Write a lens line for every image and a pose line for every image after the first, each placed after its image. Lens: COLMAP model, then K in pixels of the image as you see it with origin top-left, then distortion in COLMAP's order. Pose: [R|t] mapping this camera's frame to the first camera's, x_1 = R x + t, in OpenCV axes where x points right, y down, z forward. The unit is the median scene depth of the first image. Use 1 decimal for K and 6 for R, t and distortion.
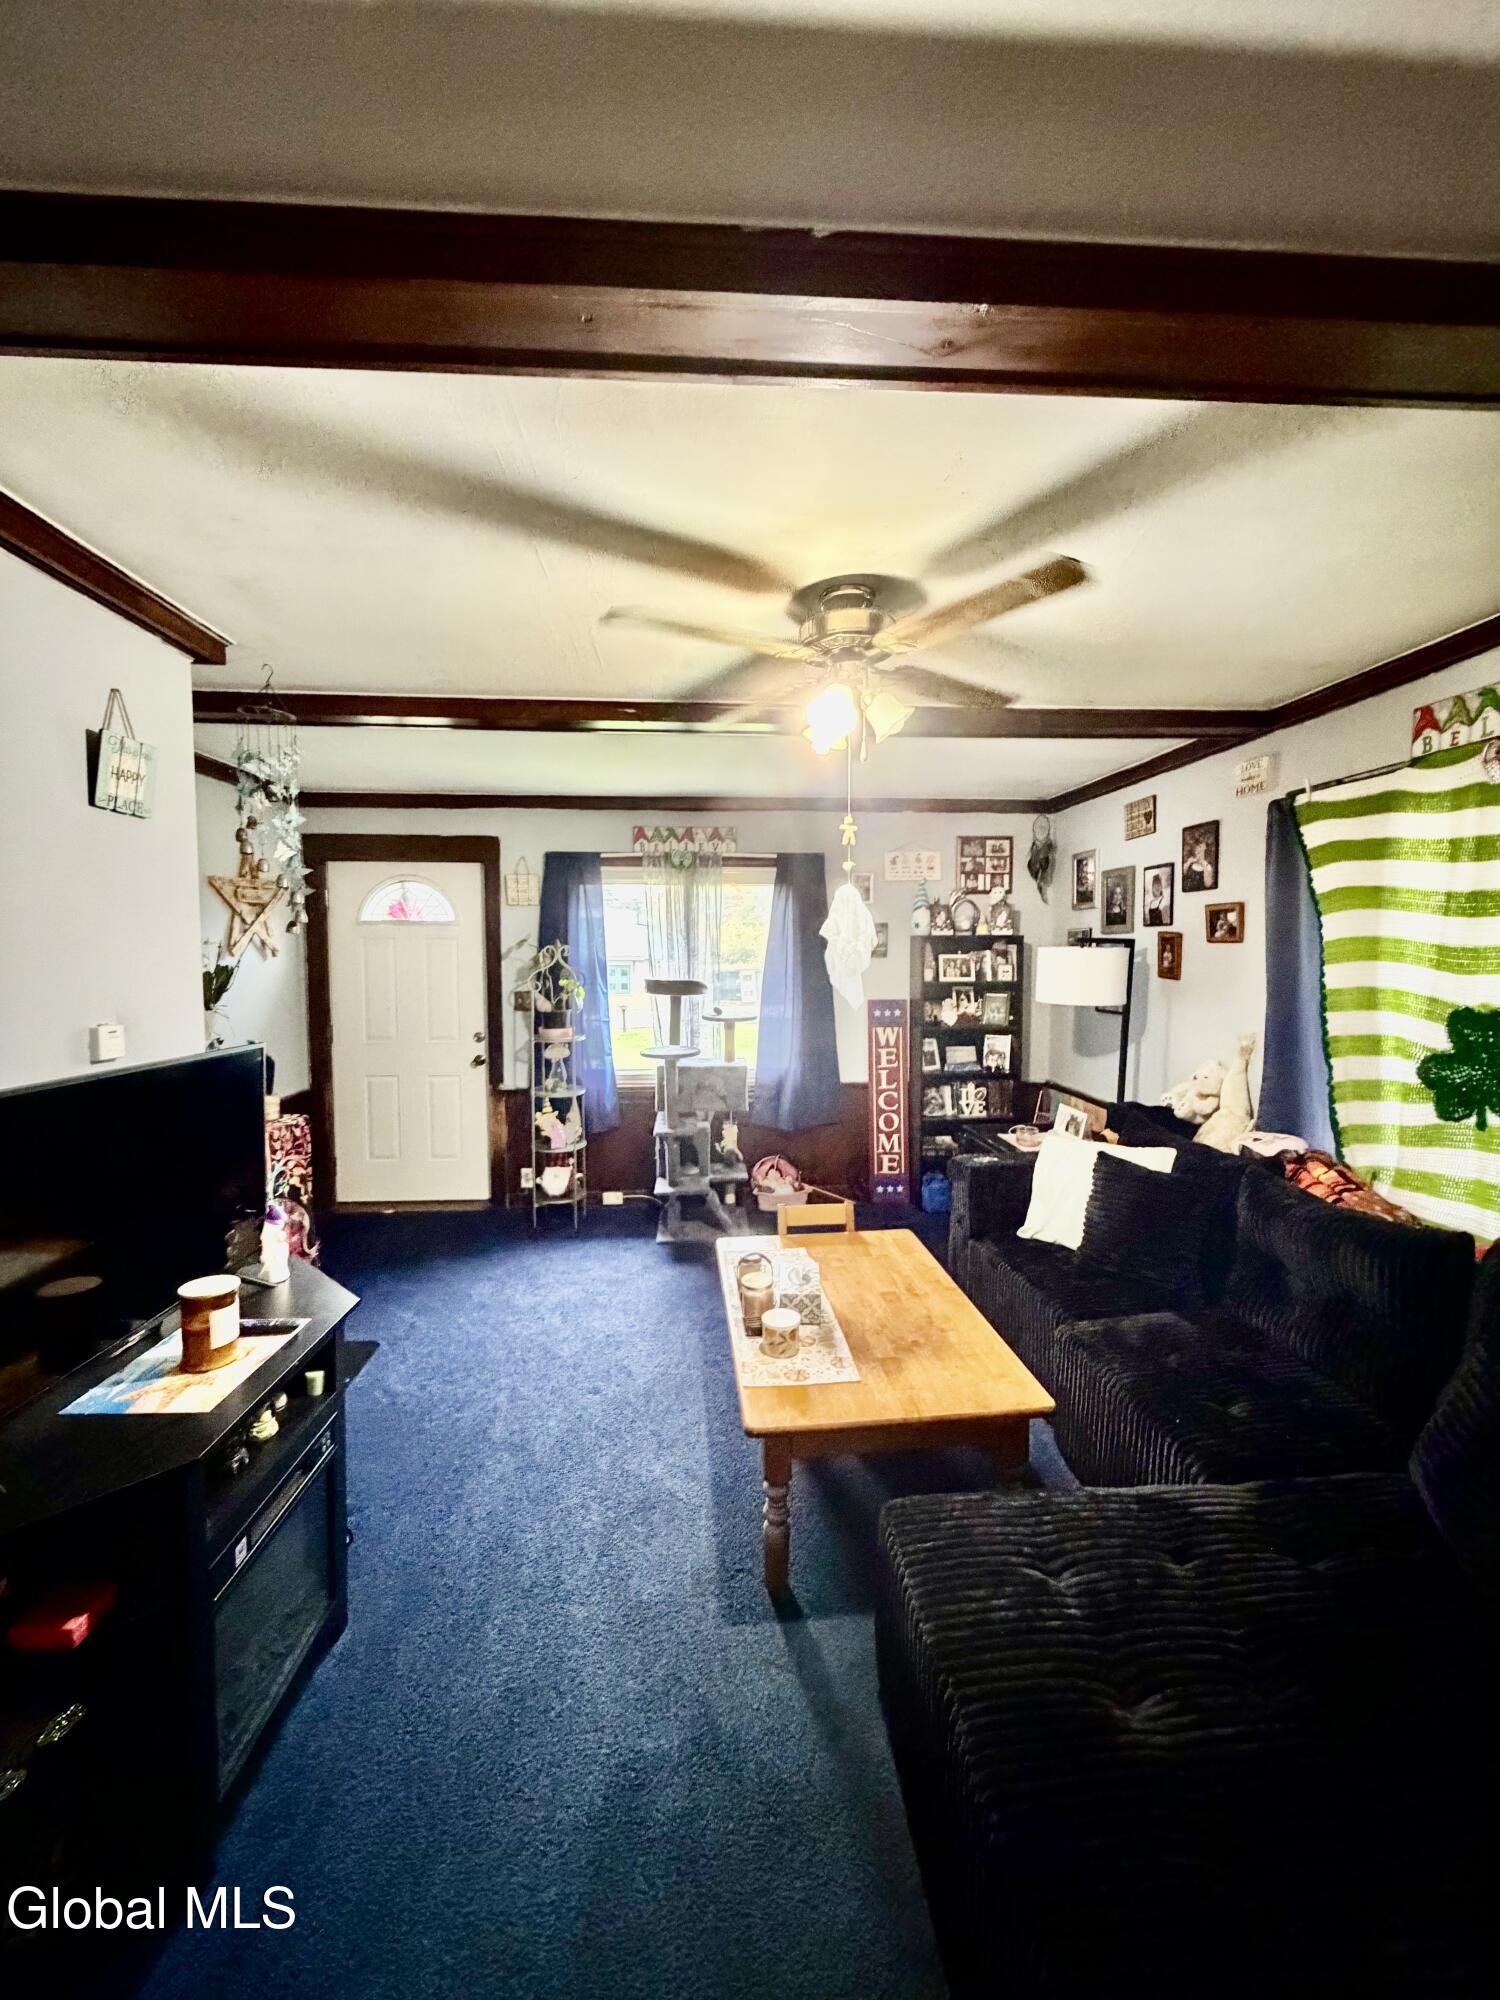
lens RADIAL K [[797.7, 0, 754.3], [0, 797.7, 993.3], [0, 0, 1]] dist [-0.001658, -0.000169]
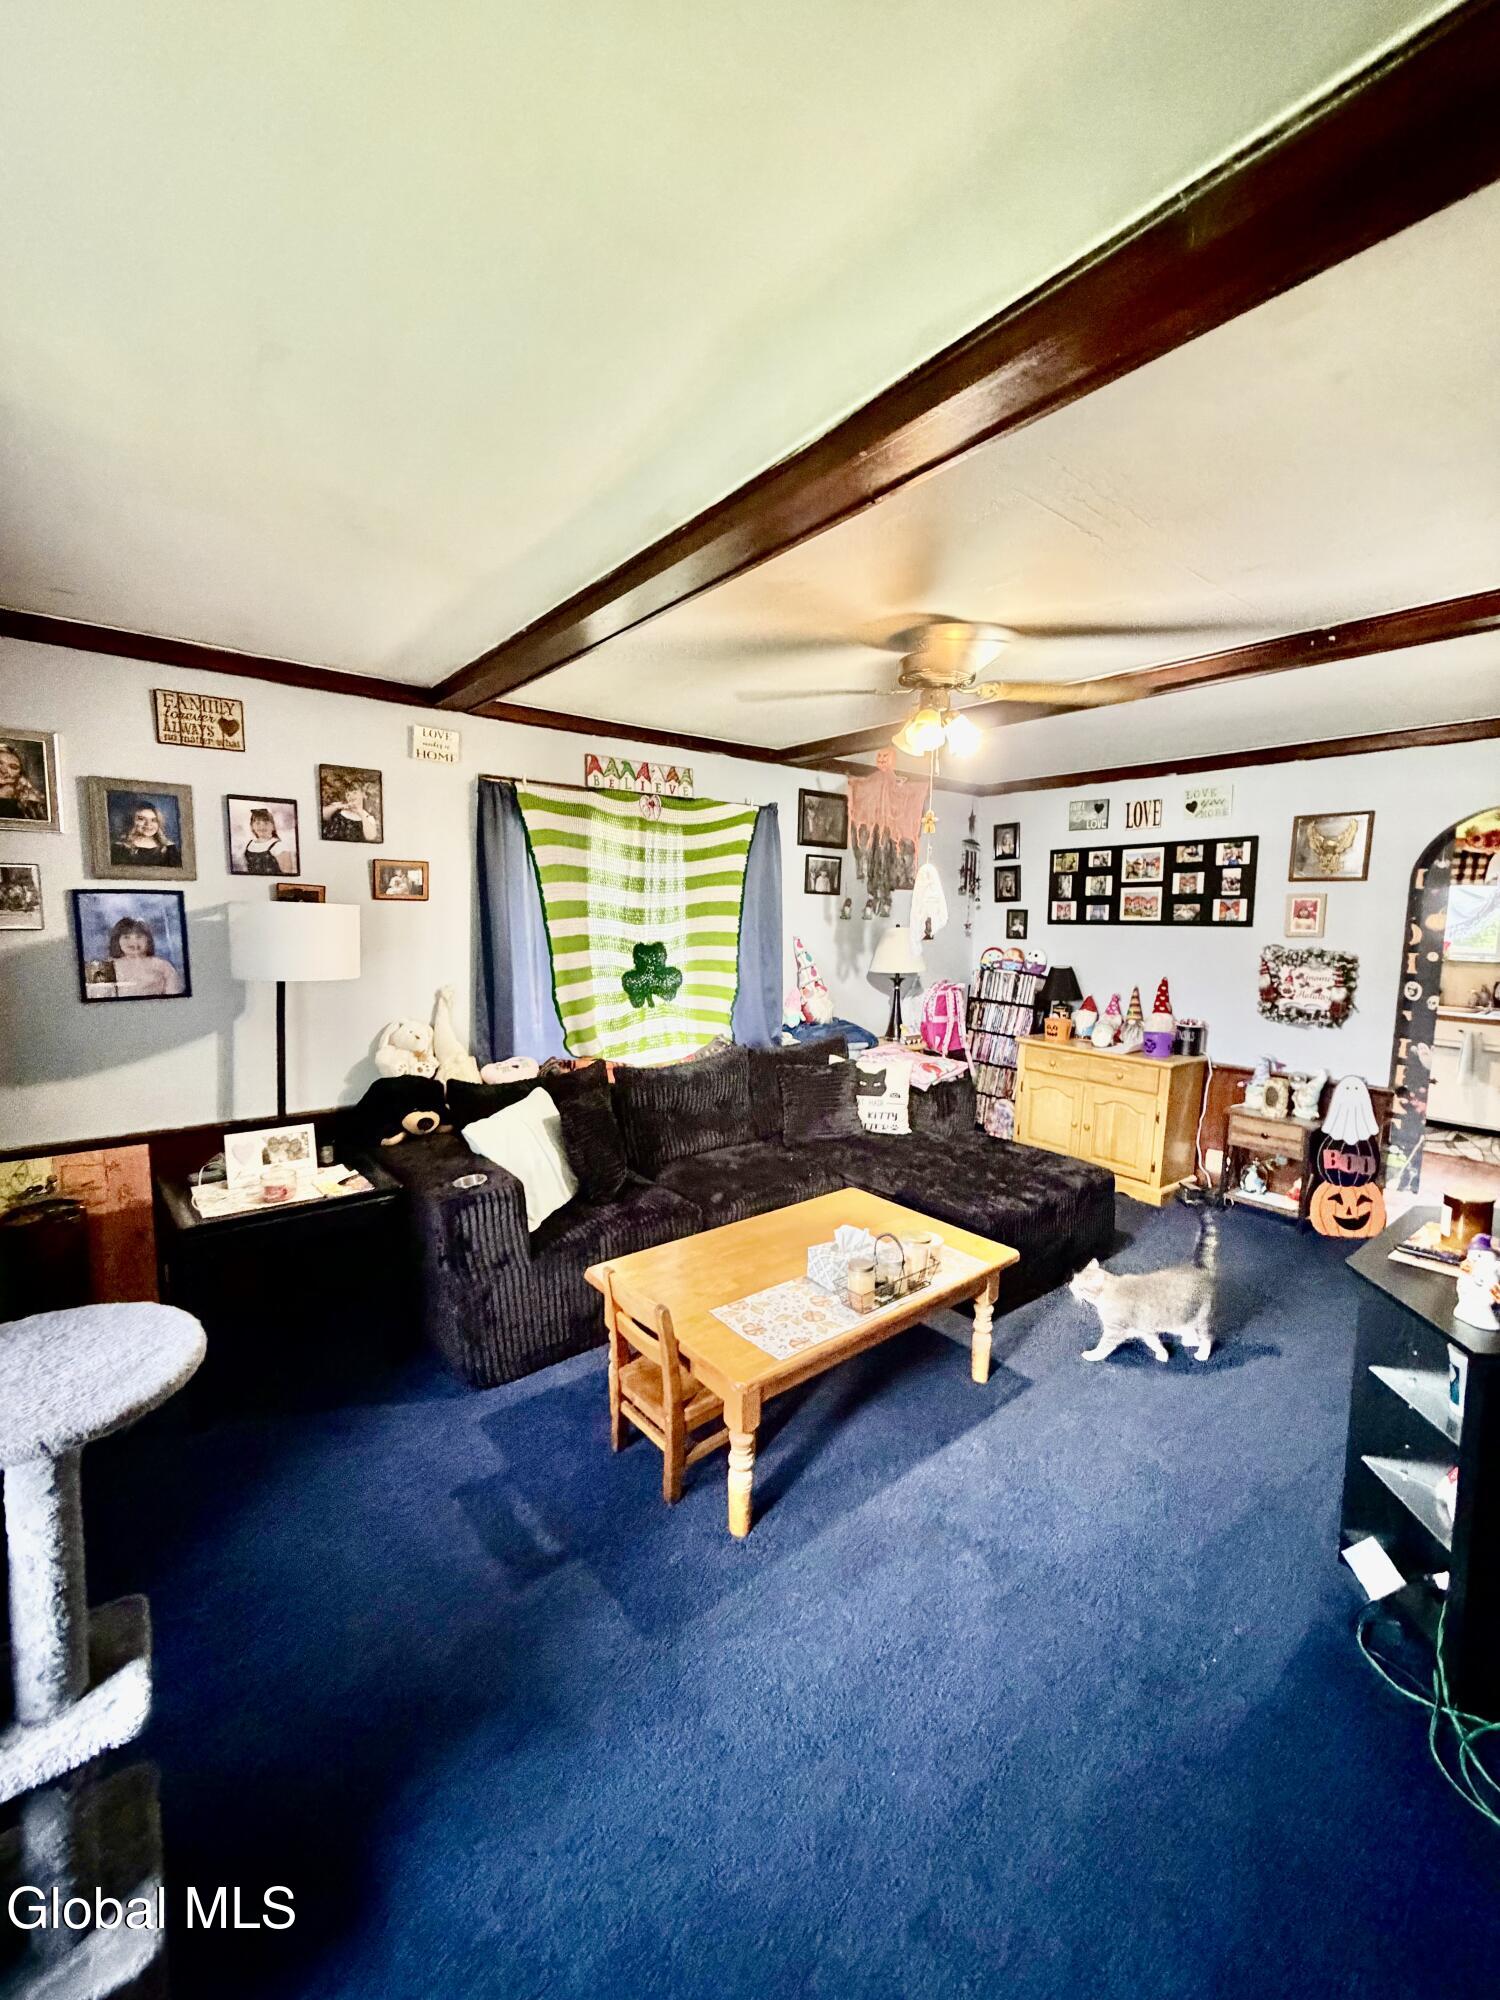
lens RADIAL K [[797.7, 0, 758.1], [0, 797.7, 999.9], [0, 0, 1]] dist [-0.001658, -0.000169]
pose [[-0.574230, -0.095376, 0.813119, -0.483282], [0.033574, 0.989612, 0.139787, -0.064407], [-0.818005, 0.107569, -0.565063, 1.201794]]
